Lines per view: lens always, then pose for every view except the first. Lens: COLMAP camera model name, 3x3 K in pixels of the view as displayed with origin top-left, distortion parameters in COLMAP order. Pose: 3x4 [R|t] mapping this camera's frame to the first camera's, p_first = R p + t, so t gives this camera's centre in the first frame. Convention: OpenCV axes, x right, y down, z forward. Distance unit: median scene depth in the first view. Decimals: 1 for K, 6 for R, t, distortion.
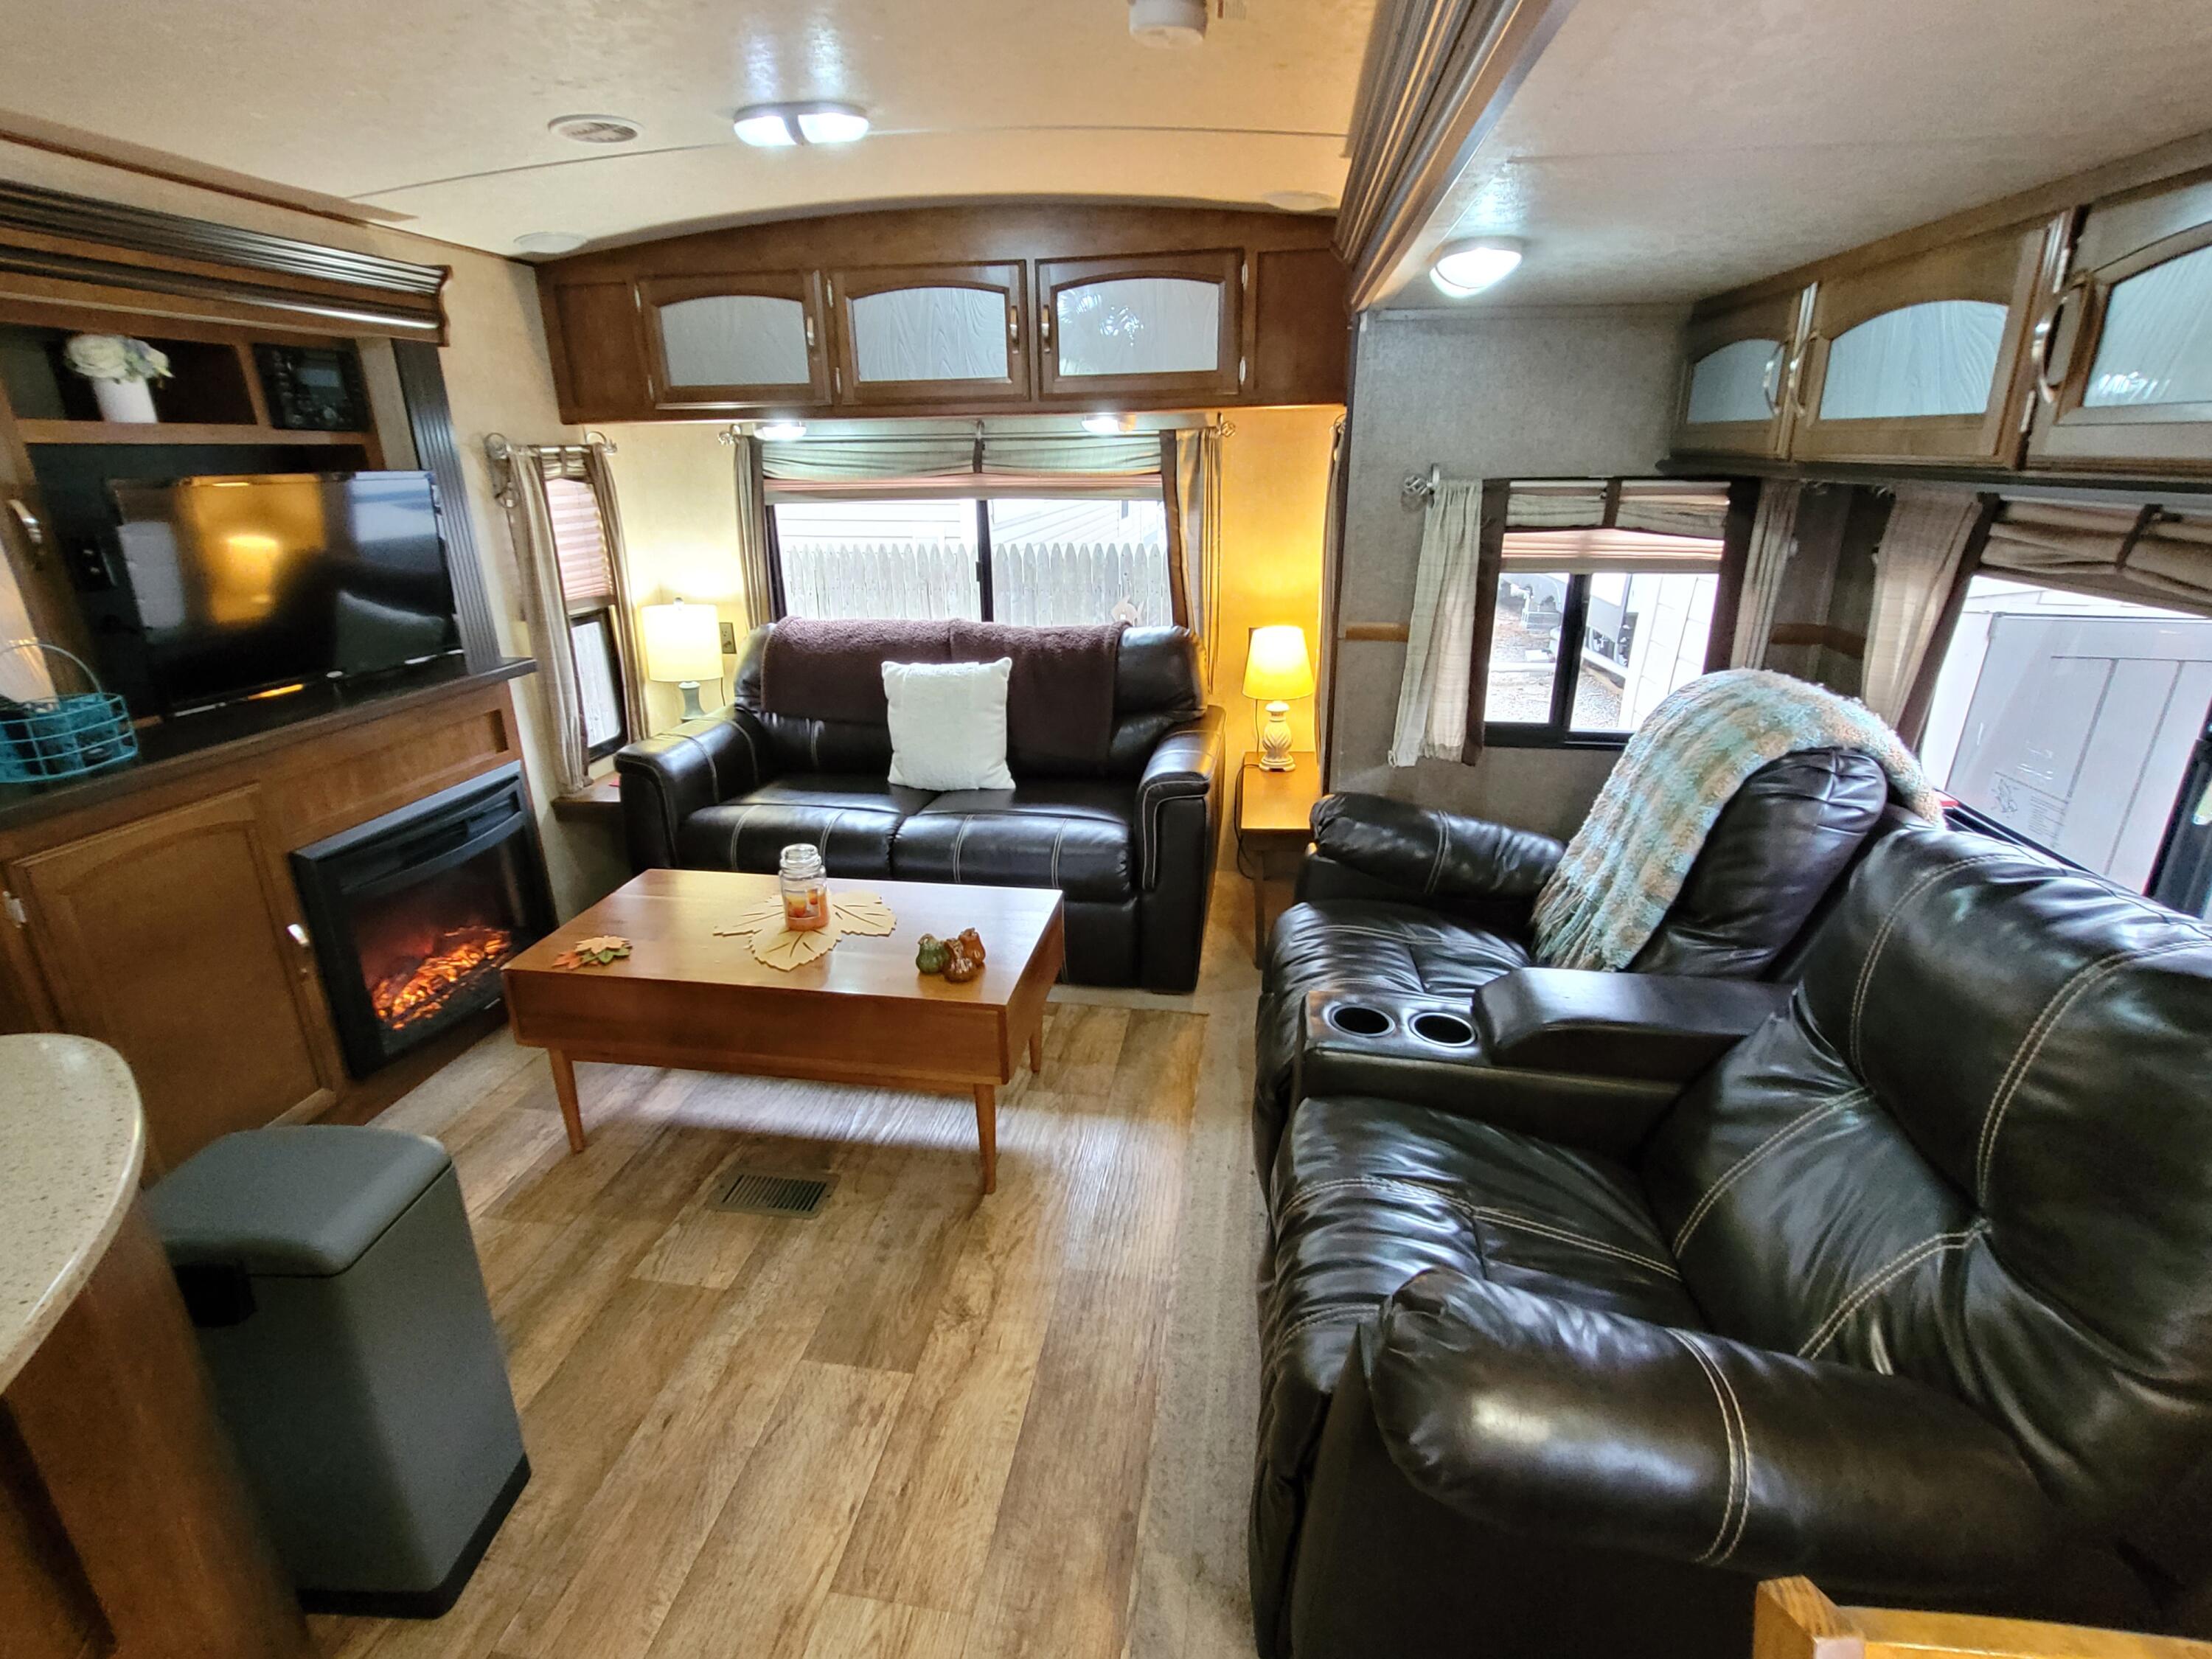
lens RADIAL K [[1068.7, 0, 1081.3], [0, 1068.7, 830.9], [0, 0, 1]] dist [0.008462, -0.002898]
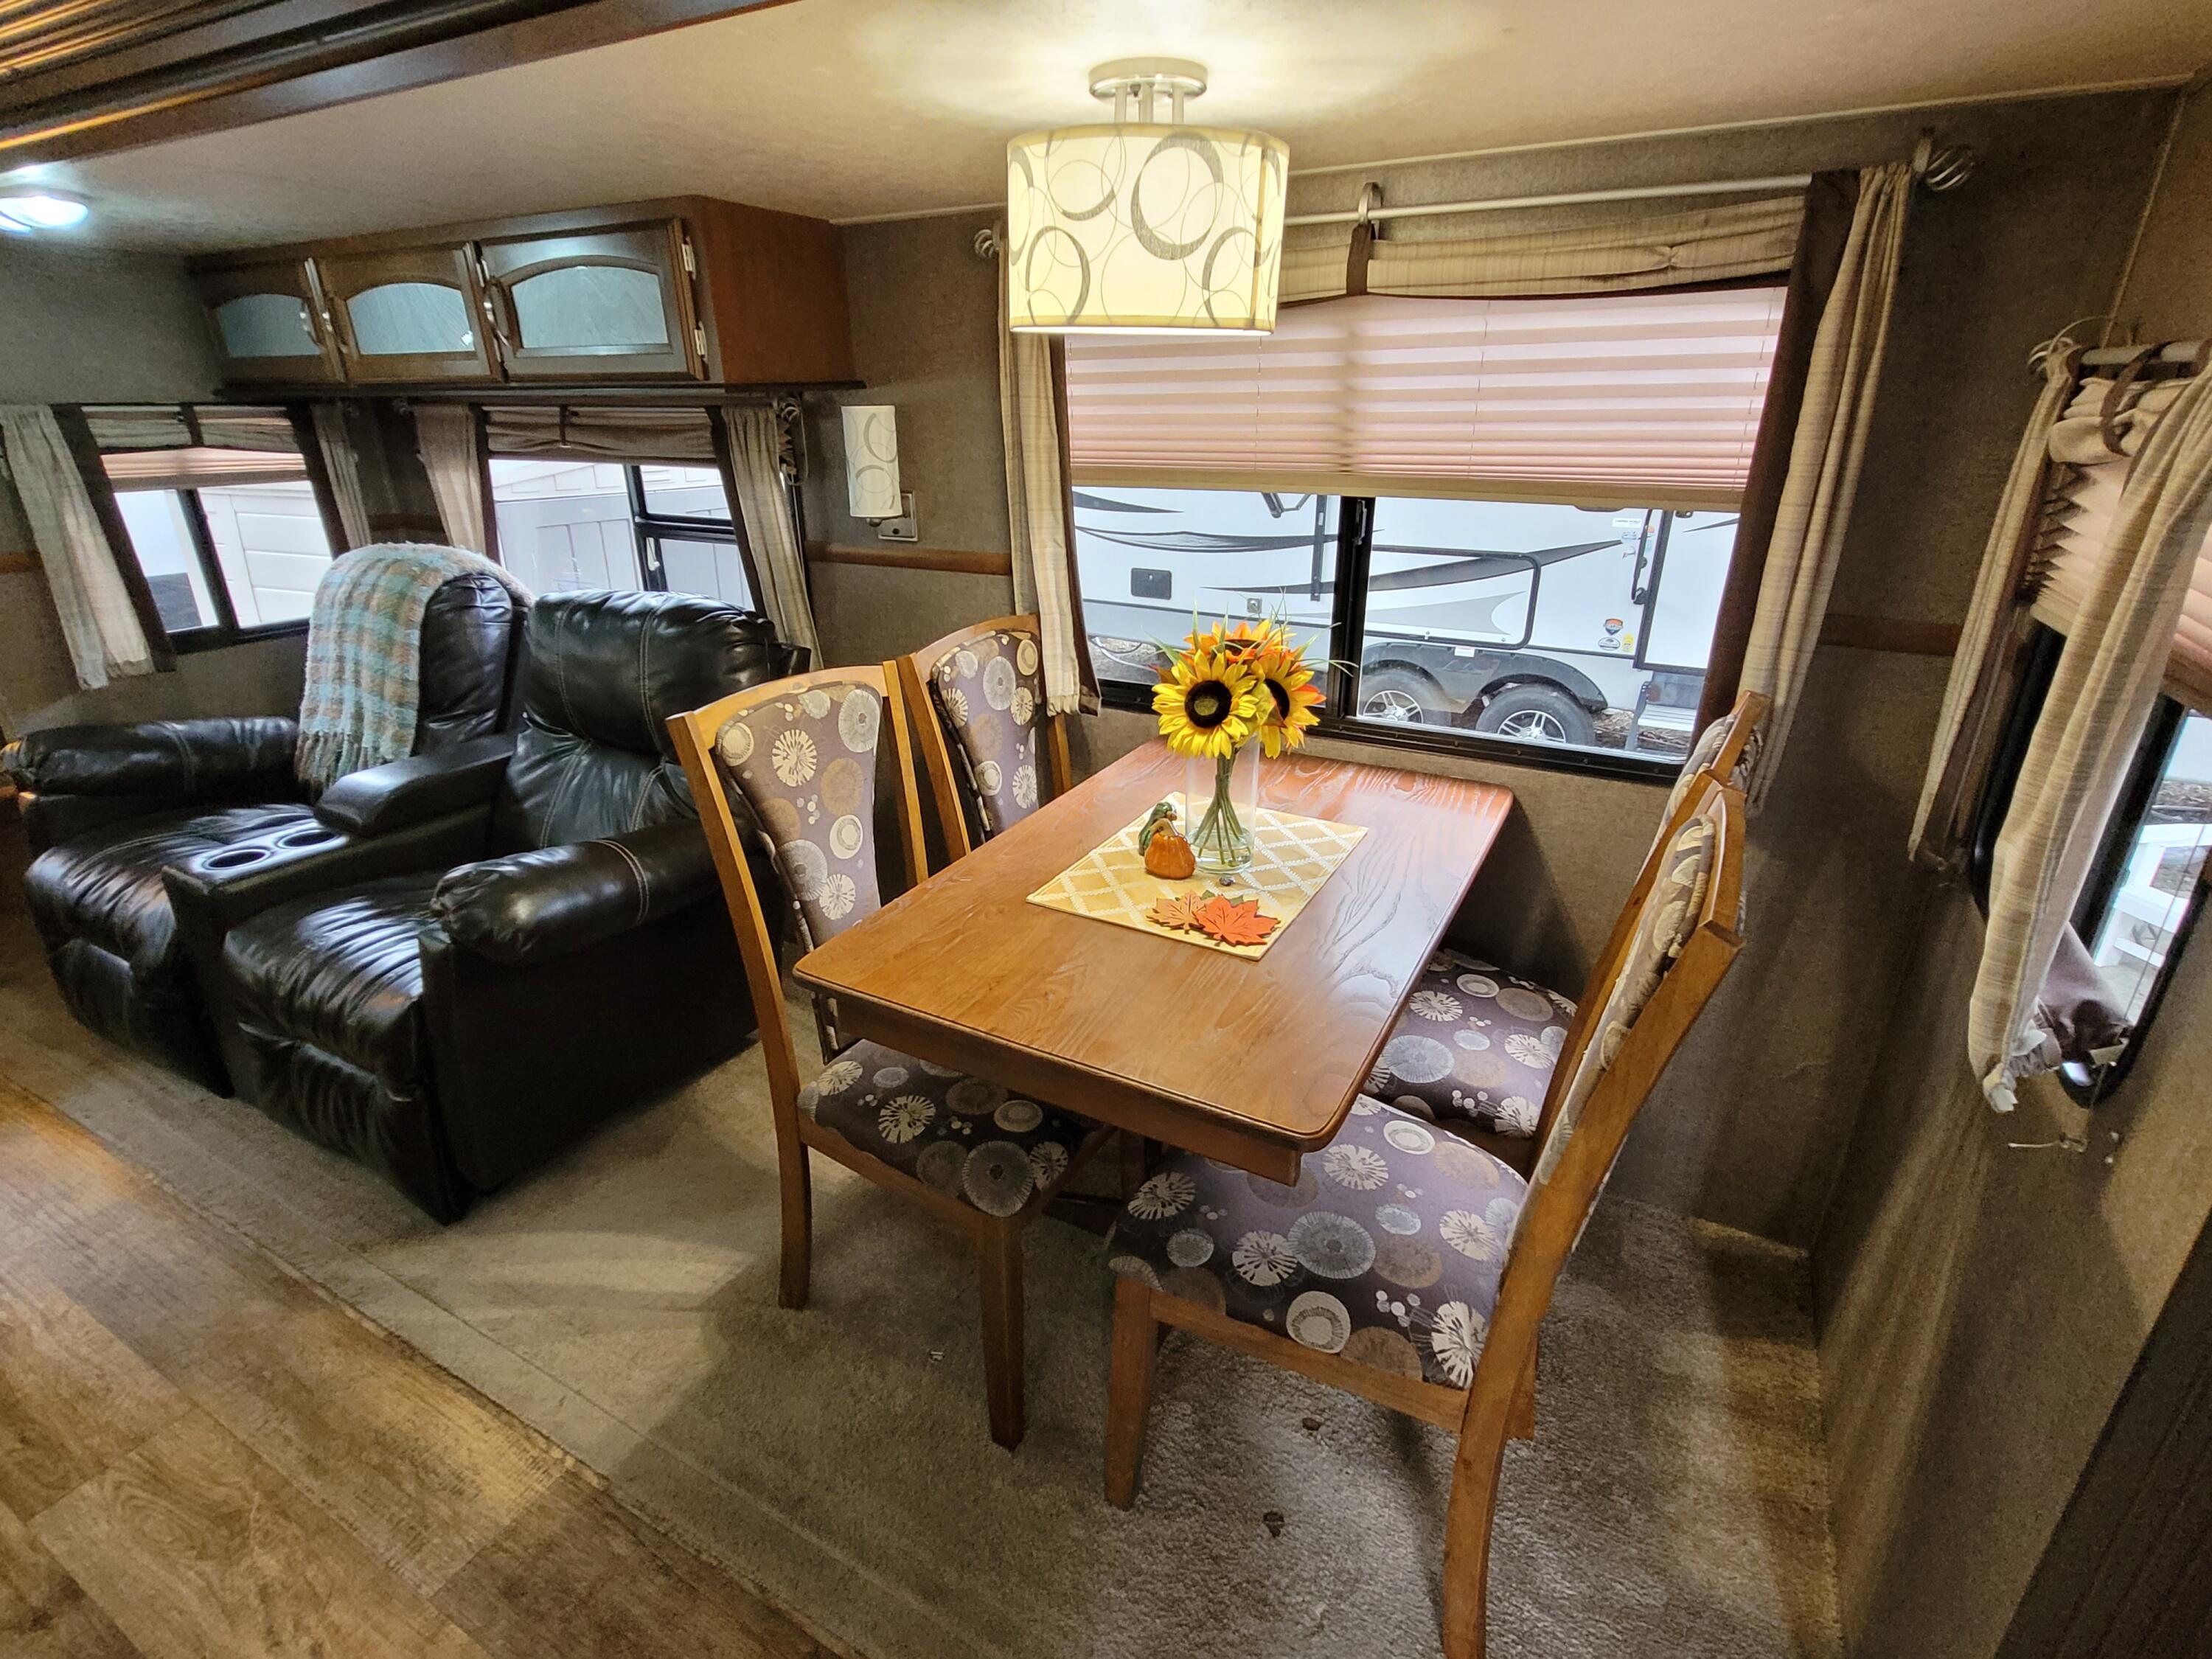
lens RADIAL K [[1068.7, 0, 1081.3], [0, 1068.7, 830.9], [0, 0, 1]] dist [0.008462, -0.002898]
pose [[0.332844, -0.347427, 0.876647, -0.364735], [0.321672, 0.915724, 0.240782, 0.130516], [-0.886421, 0.201850, 0.416551, -0.262447]]
